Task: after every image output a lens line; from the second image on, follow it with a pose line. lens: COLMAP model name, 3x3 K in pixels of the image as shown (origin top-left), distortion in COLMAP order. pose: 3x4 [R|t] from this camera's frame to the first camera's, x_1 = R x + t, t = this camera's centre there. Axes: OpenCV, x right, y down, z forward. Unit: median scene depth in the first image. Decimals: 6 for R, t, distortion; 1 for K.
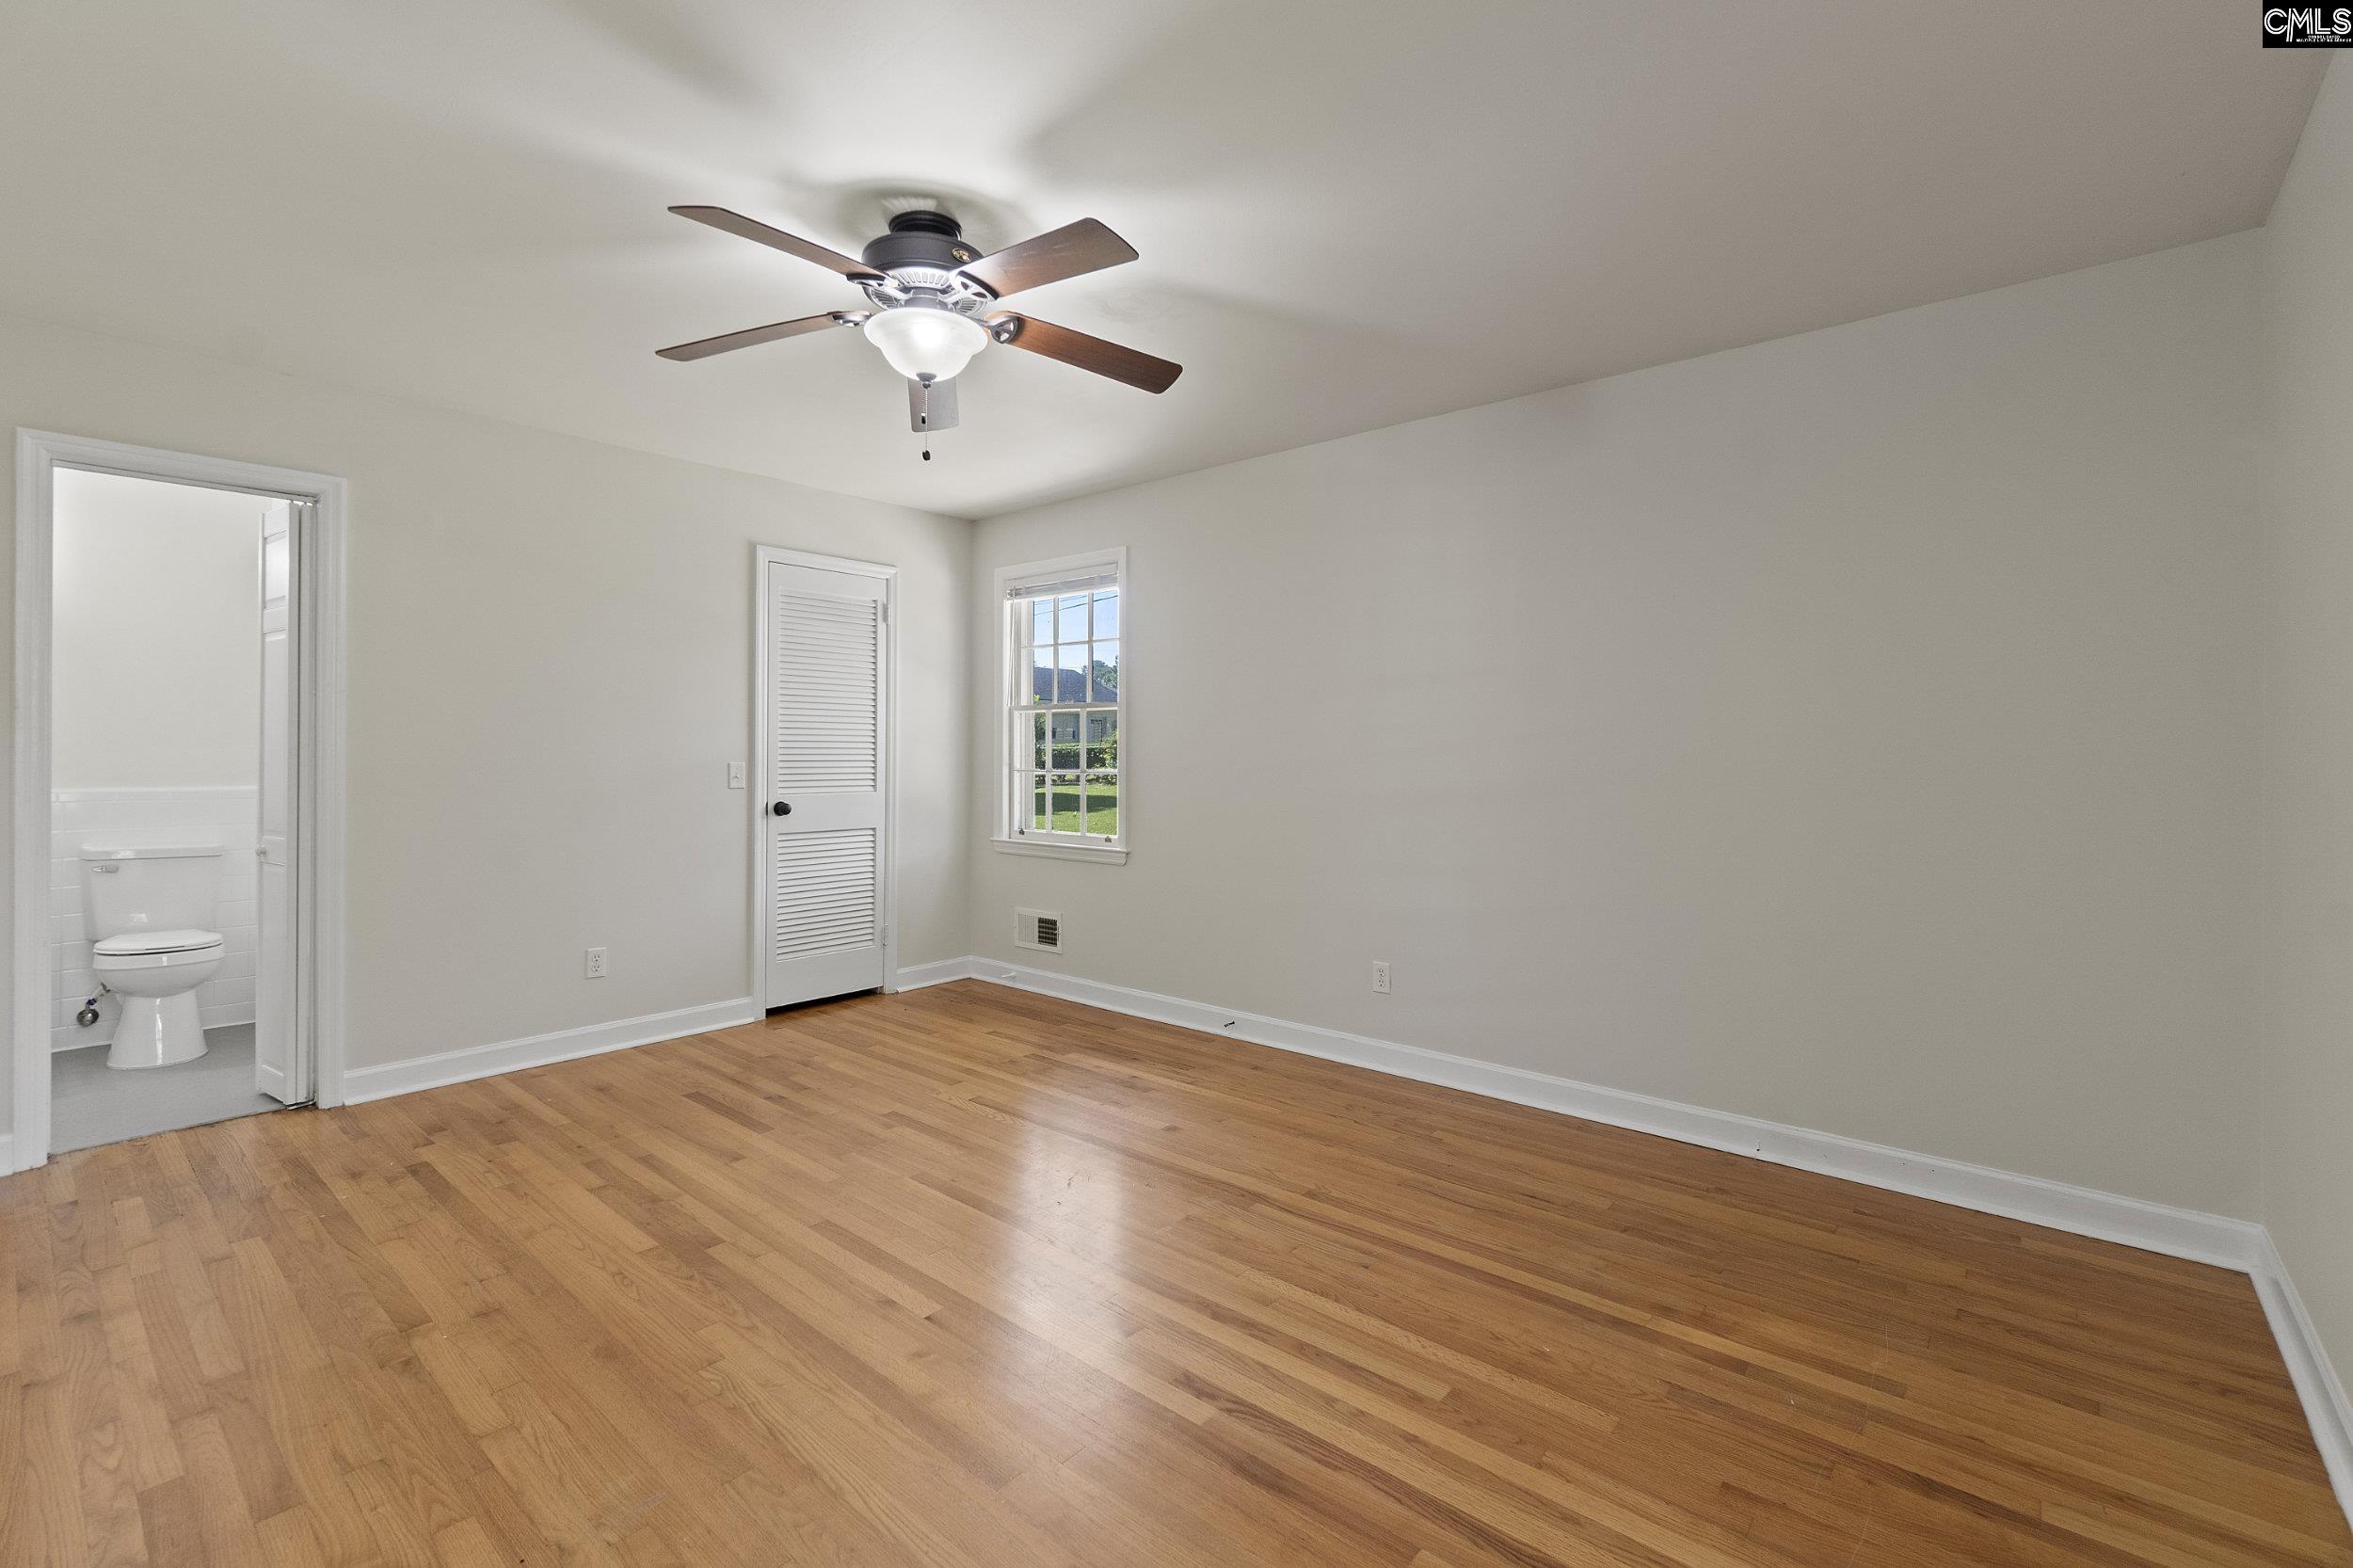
lens RADIAL K [[1017.6, 0, 1171.1], [0, 1017.6, 741.8], [0, 0, 1]] dist [-0.004268, 0.000324]
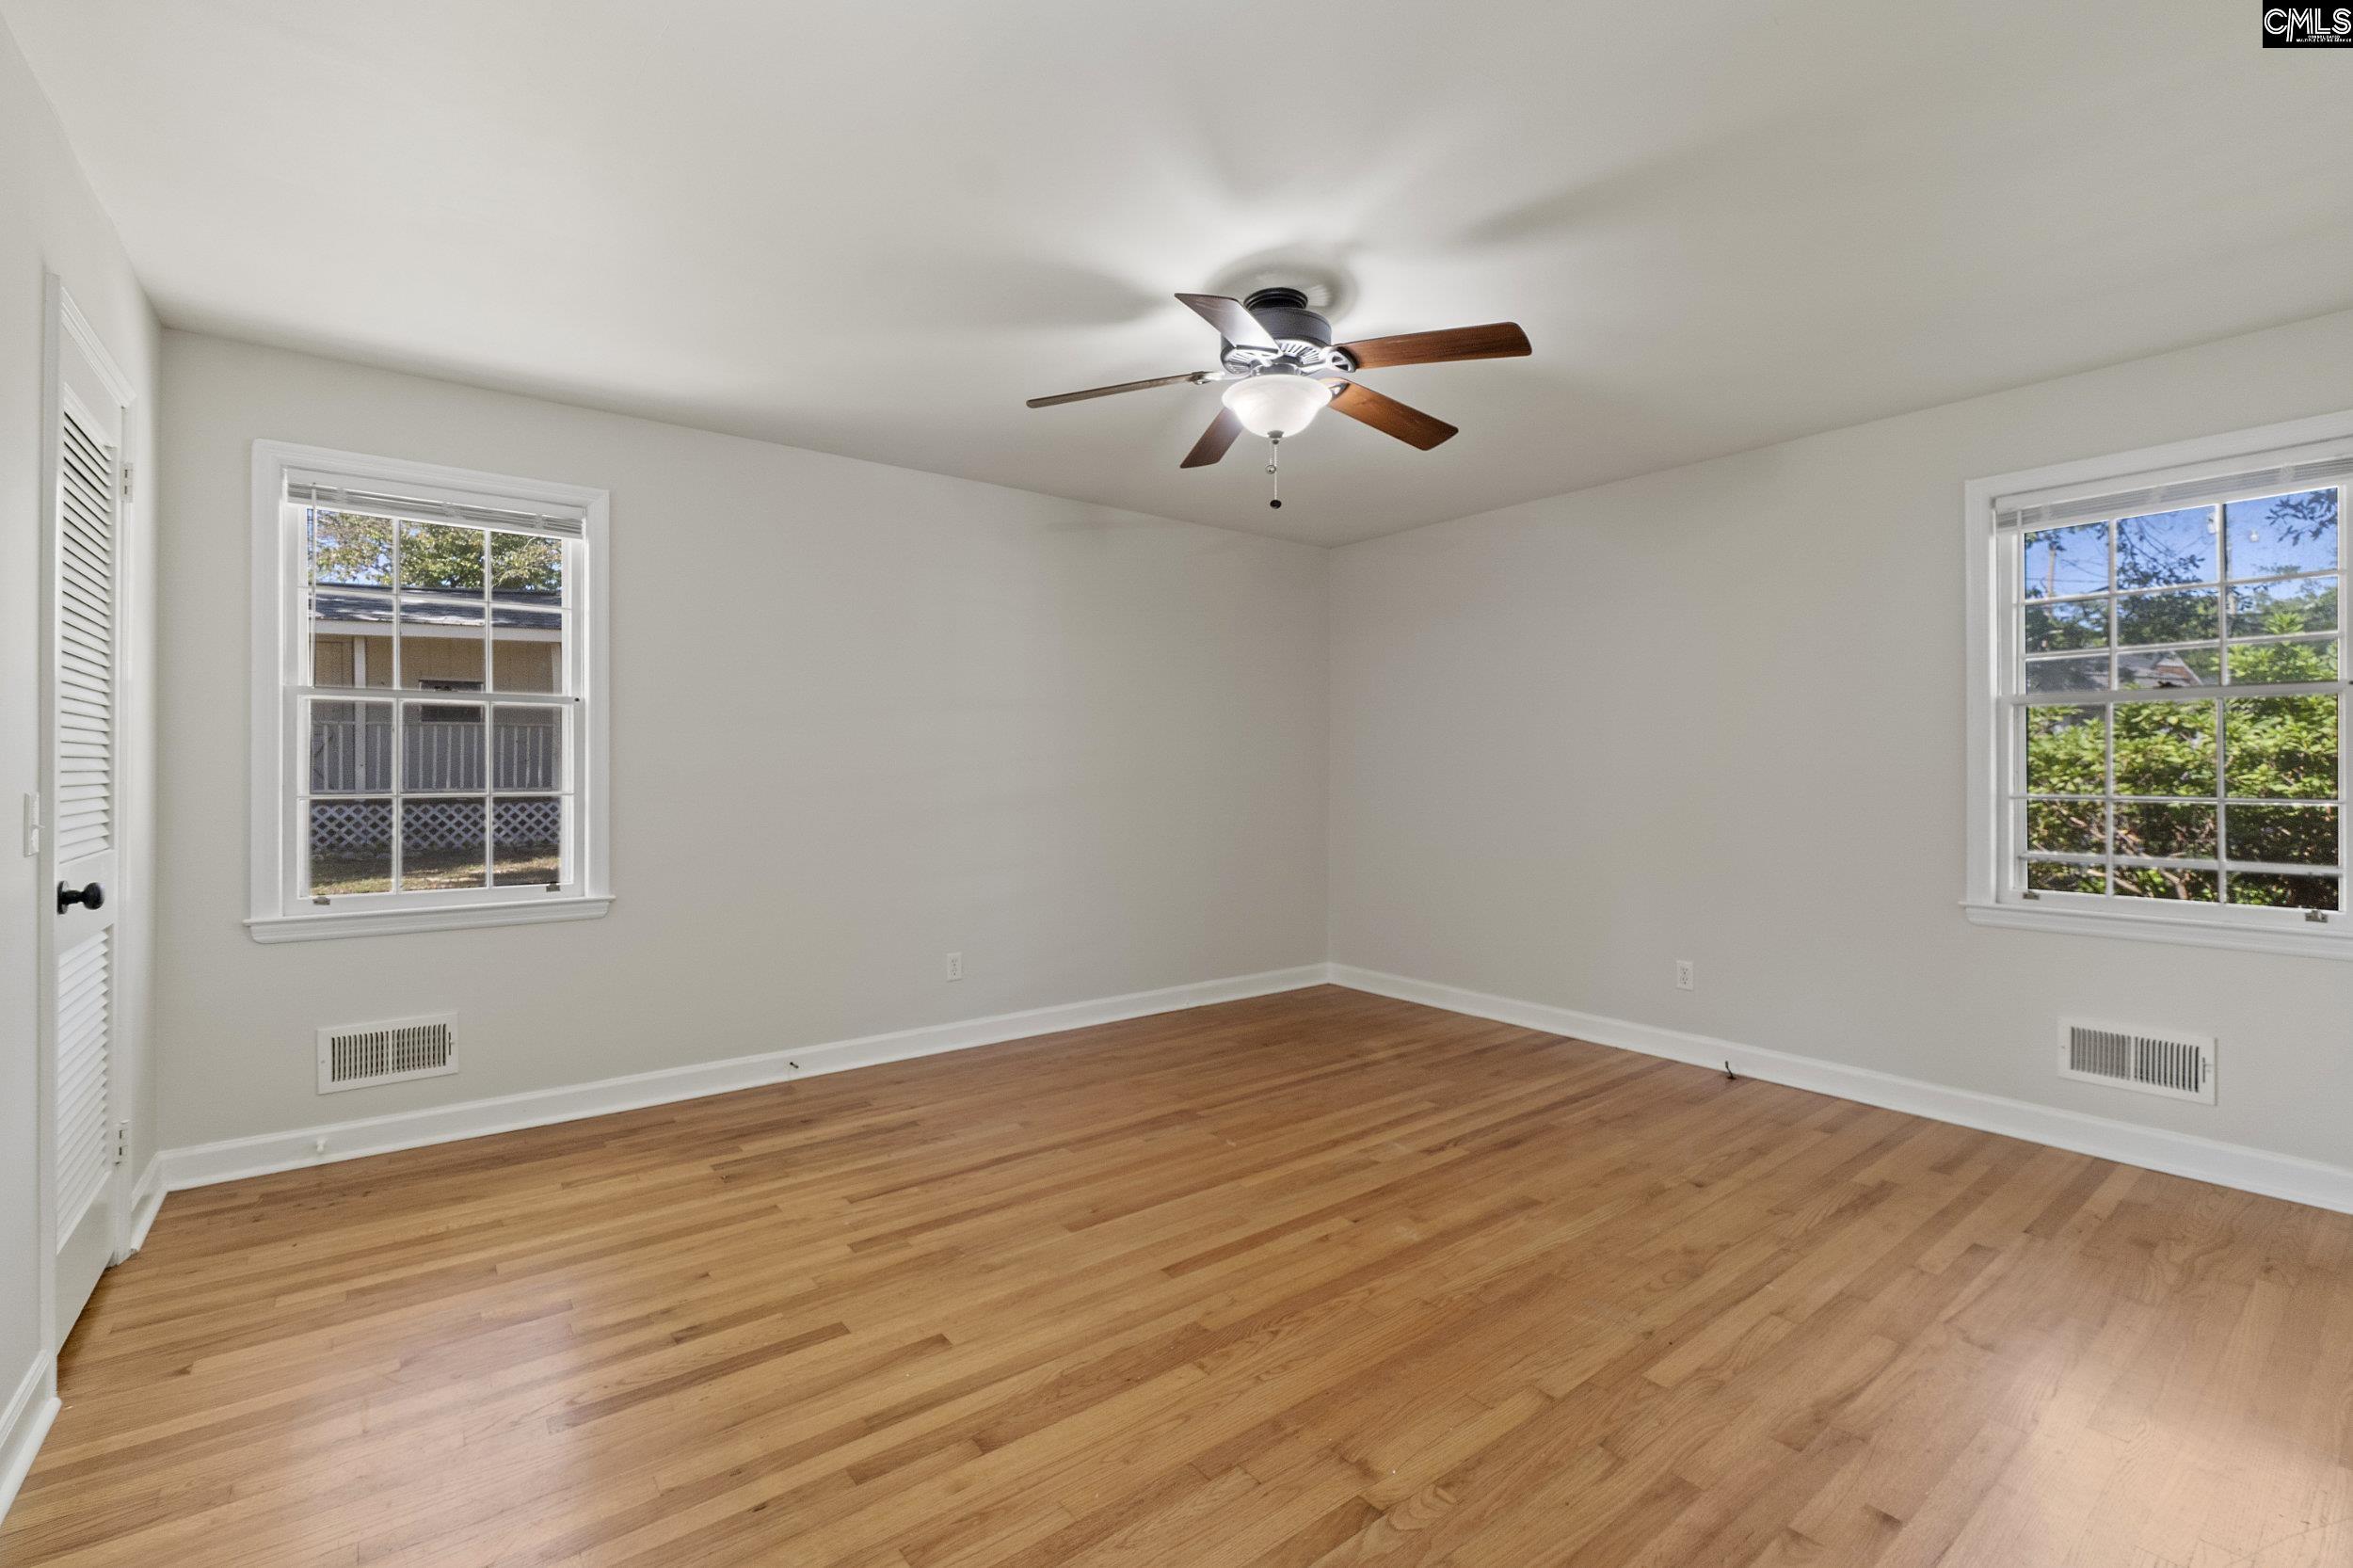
lens RADIAL K [[1013.0, 0, 1152.2], [0, 1013.0, 769.1], [0, 0, 1]] dist [-0.003294, 0.000325]
pose [[0.212548, -0.002091, 0.977148, -0.888763], [-0.012816, 0.999906, 0.004928, 0.004155], [-0.977067, -0.013571, 0.212501, 0.580417]]
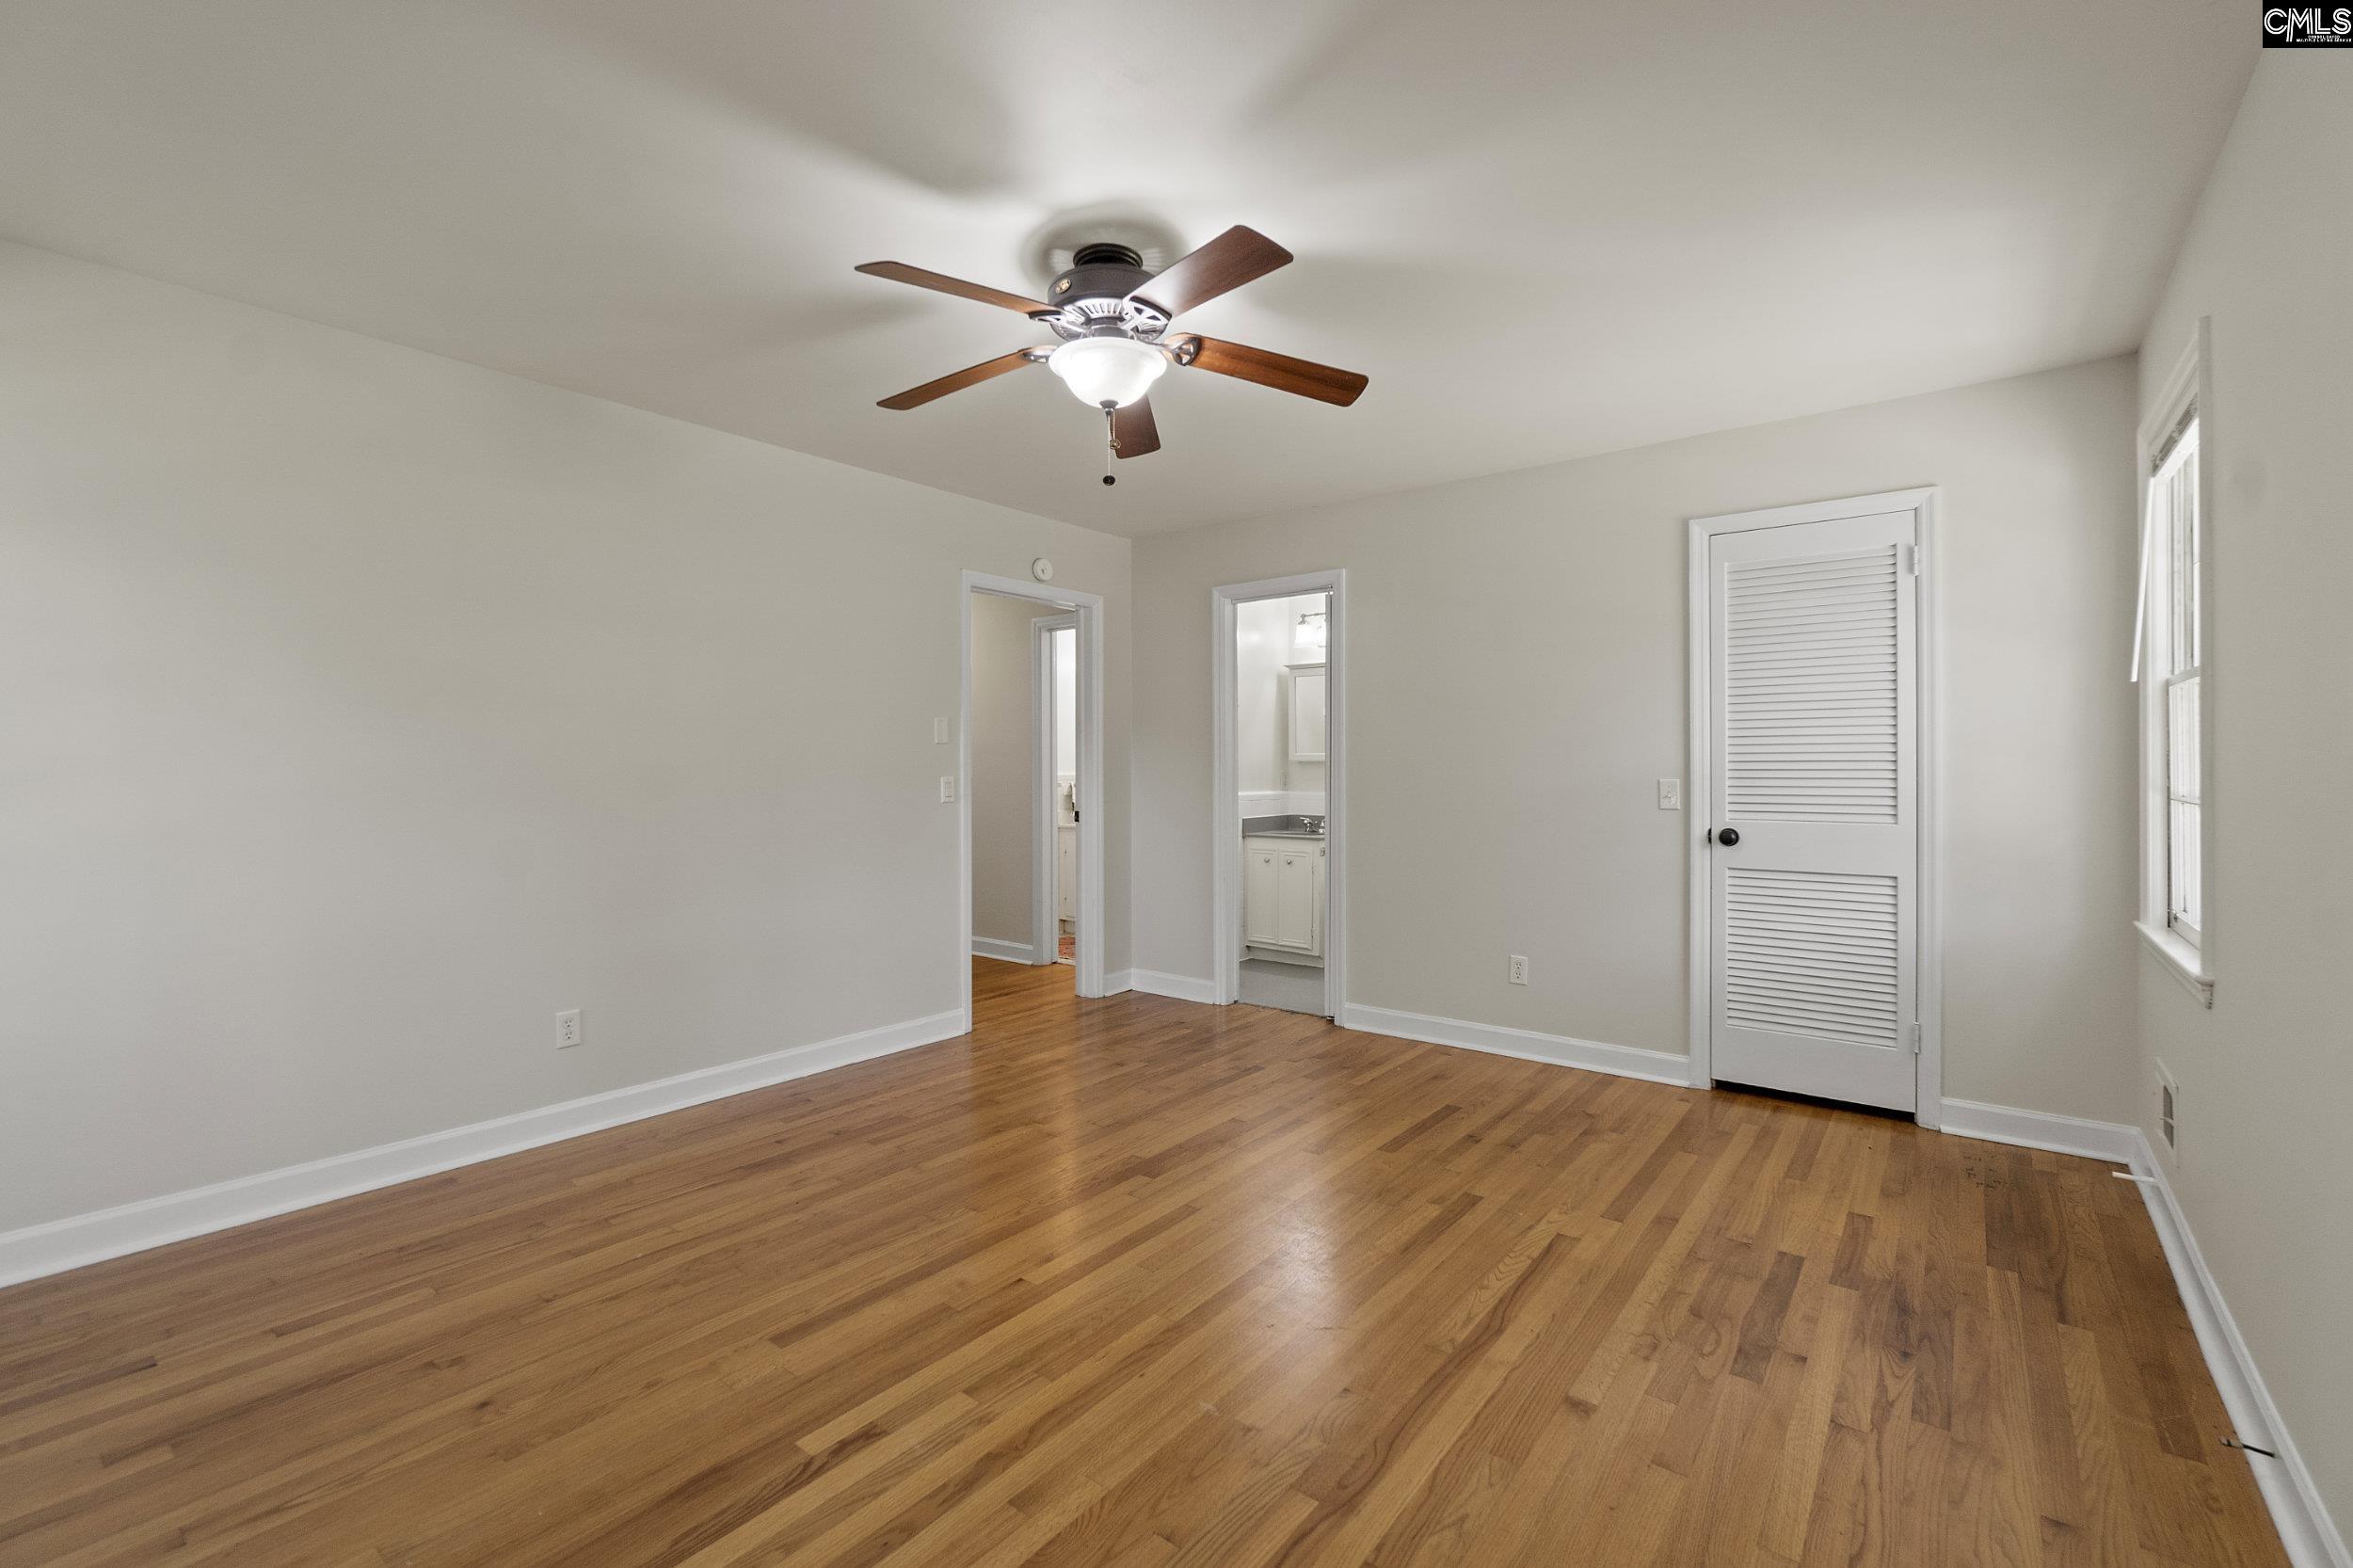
lens RADIAL K [[1013.0, 0, 1152.2], [0, 1013.0, 769.1], [0, 0, 1]] dist [-0.003294, 0.000325]
pose [[0.036427, -0.001850, -0.999335, 0.509895], [0.012669, 0.999919, -0.001389, 0.008867], [0.999256, -0.012610, 0.036448, 0.653311]]
